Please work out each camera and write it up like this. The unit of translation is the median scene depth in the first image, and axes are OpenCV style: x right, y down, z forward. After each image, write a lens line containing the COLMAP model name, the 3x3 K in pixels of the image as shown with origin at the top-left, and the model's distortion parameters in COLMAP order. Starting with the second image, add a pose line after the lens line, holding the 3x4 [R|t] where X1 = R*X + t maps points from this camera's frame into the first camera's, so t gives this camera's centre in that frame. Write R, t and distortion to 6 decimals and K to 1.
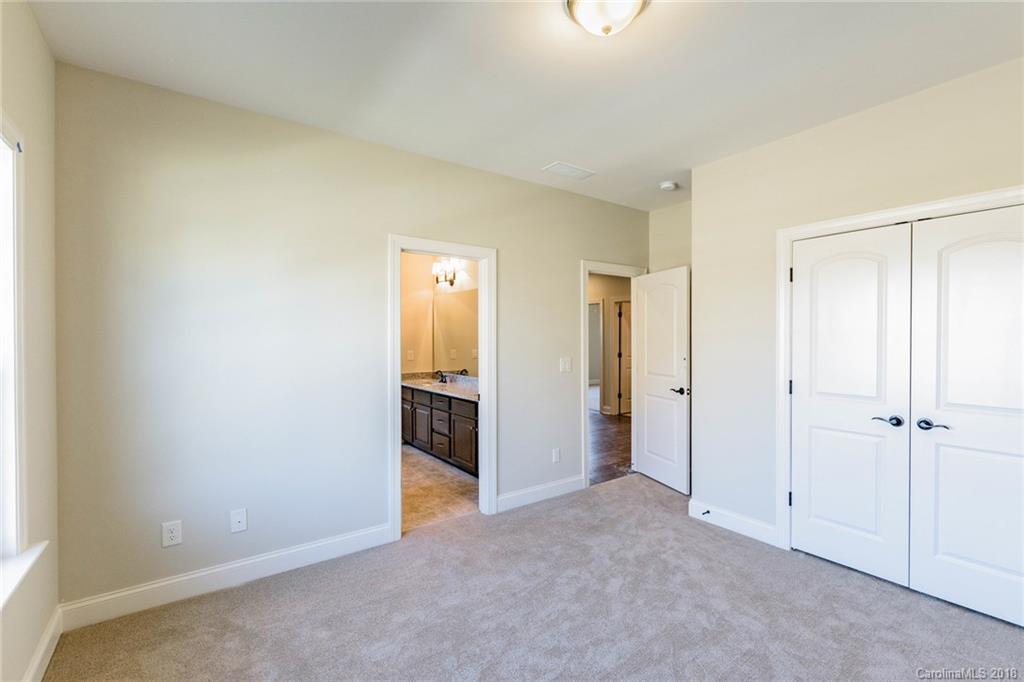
lens RADIAL K [[451.1, 0, 520.0], [0, 451.1, 338.6], [0, 0, 1]] dist [0.007831, -0.000201]
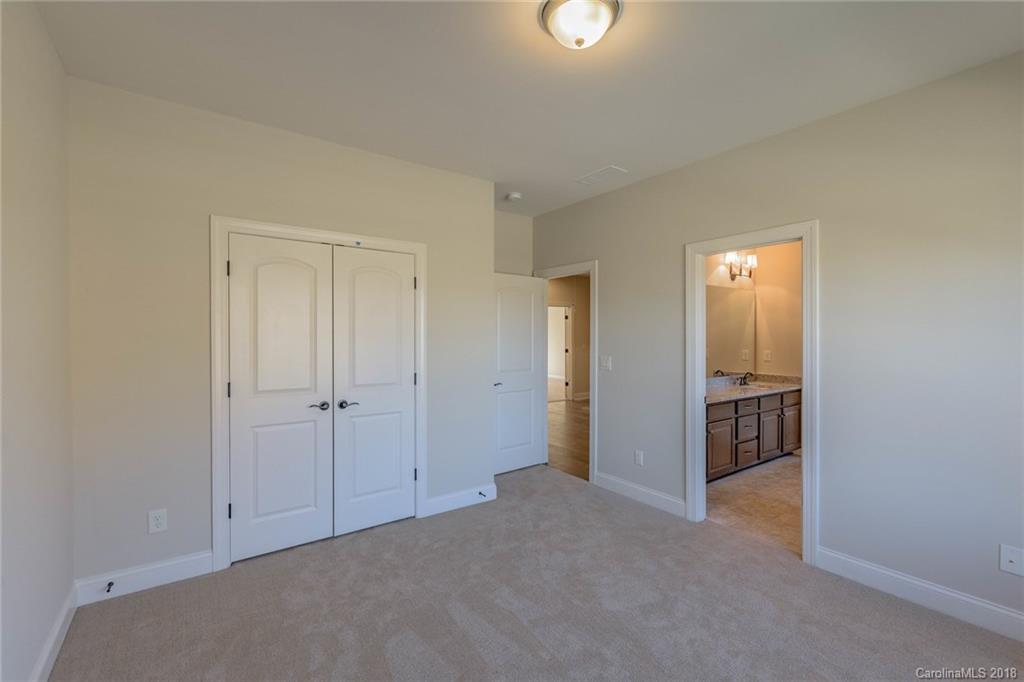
lens RADIAL K [[443.2, 0, 512.0], [0, 443.2, 341.0], [0, 0, 1]] dist [-0.000052, -0.000924]
pose [[0.006873, -0.006981, 0.999952, -0.362808], [0.001721, 0.999974, 0.006969, 0.000513], [-0.999975, 0.001673, 0.006885, 0.496395]]
